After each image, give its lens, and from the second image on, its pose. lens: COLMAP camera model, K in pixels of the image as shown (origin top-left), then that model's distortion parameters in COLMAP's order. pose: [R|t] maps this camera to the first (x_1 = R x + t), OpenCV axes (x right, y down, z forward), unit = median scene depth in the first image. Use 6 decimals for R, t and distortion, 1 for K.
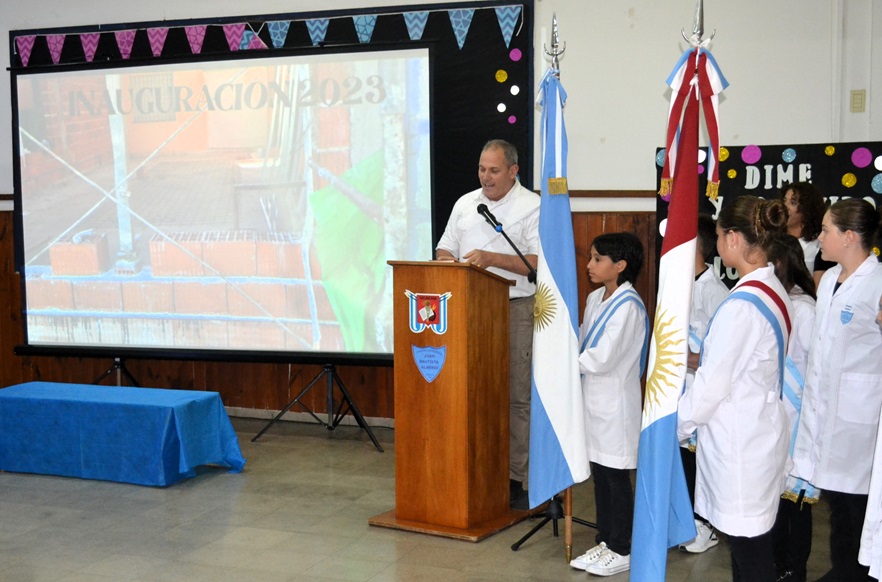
lens RADIAL K [[1325.5, 0, 444.2], [0, 1325.5, 299.8], [0, 0, 1]] dist [-0.006294, 0.000000]
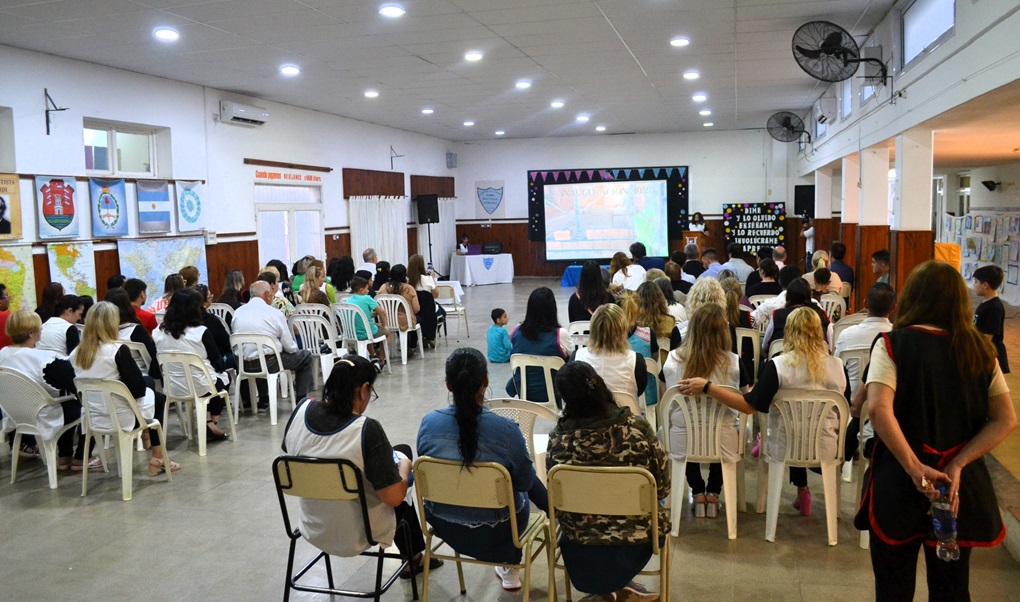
lens RADIAL K [[823.1, 0, 507.3], [0, 823.1, 295.7], [0, 0, 1]] dist [-0.044867, -0.004175]
pose [[0.993262, -0.029854, 0.111977, -0.842226], [0.027500, 0.999368, 0.022502, 0.100611], [-0.112578, -0.019271, 0.993456, -1.548988]]
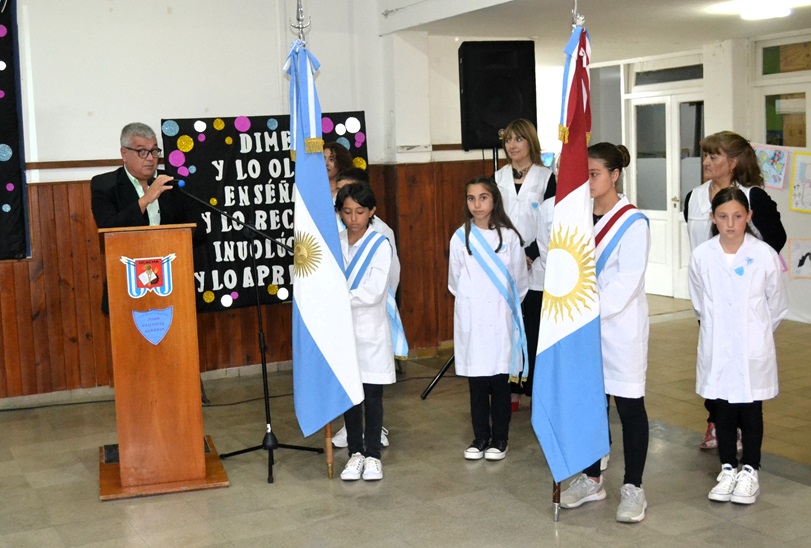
lens RADIAL K [[1089.0, 0, 391.9], [0, 1089.0, 255.1], [0, 0, 1]] dist [0.005872, 0.000000]
pose [[0.666664, -0.095291, 0.739242, -0.418674], [0.099942, 0.994266, 0.038034, -0.016642], [-0.738627, 0.048525, 0.672365, 0.252316]]
